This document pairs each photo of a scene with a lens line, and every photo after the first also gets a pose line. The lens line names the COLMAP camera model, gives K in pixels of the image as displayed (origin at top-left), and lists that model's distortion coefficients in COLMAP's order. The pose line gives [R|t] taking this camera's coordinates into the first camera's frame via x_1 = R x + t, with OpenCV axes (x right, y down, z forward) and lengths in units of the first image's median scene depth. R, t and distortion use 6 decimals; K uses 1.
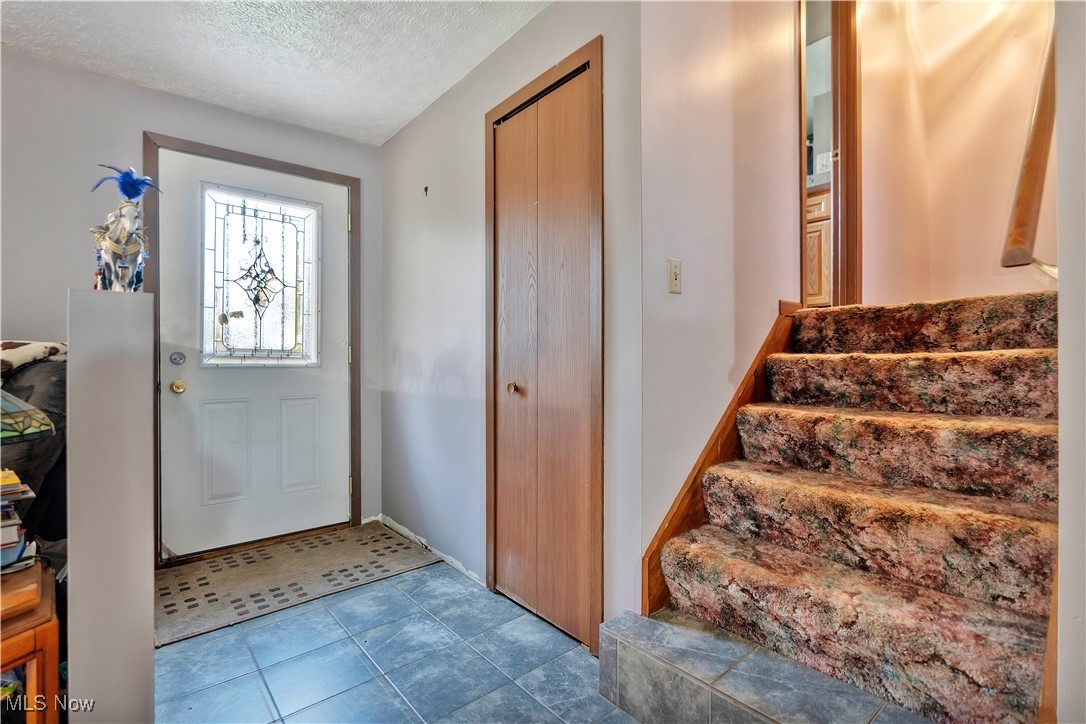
lens RADIAL K [[496.0, 0, 543.0], [0, 496.0, 362.0], [0, 0, 1]] dist [-0.024002, -0.000131]
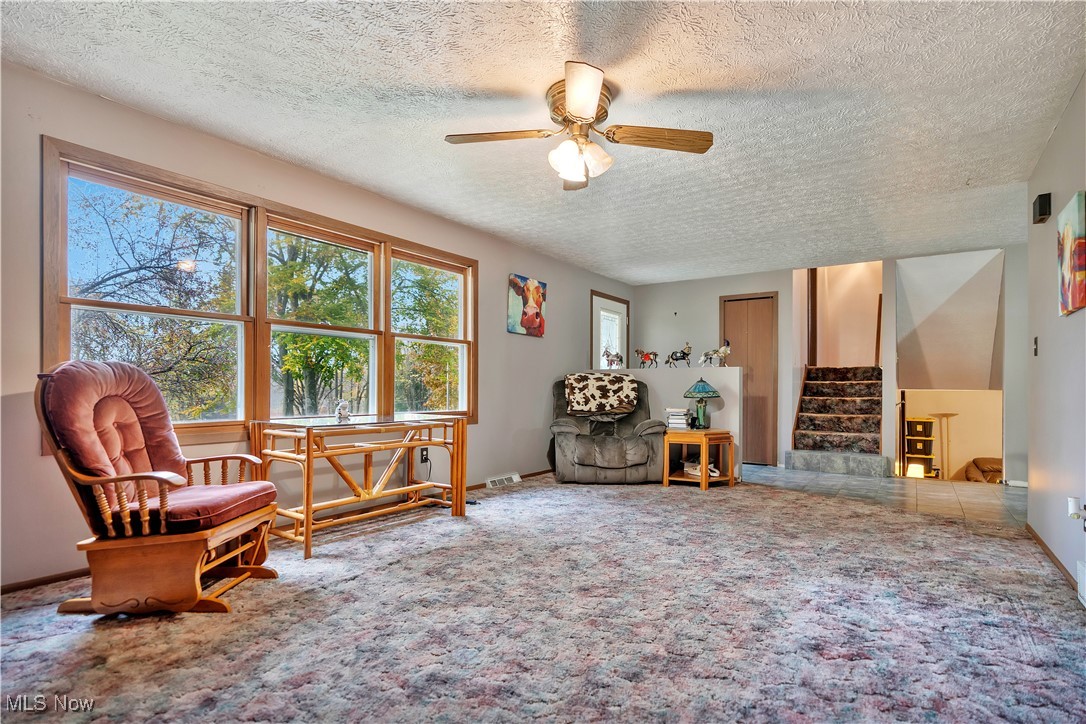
lens RADIAL K [[536.8, 0, 549.0], [0, 536.8, 385.5], [0, 0, 1]] dist [-0.021481, 0.000628]
pose [[0.957219, 0.007826, 0.289260, -2.333842], [-0.007195, 0.999969, -0.003244, 0.037177], [-0.289277, 0.001024, 0.957245, -2.008566]]
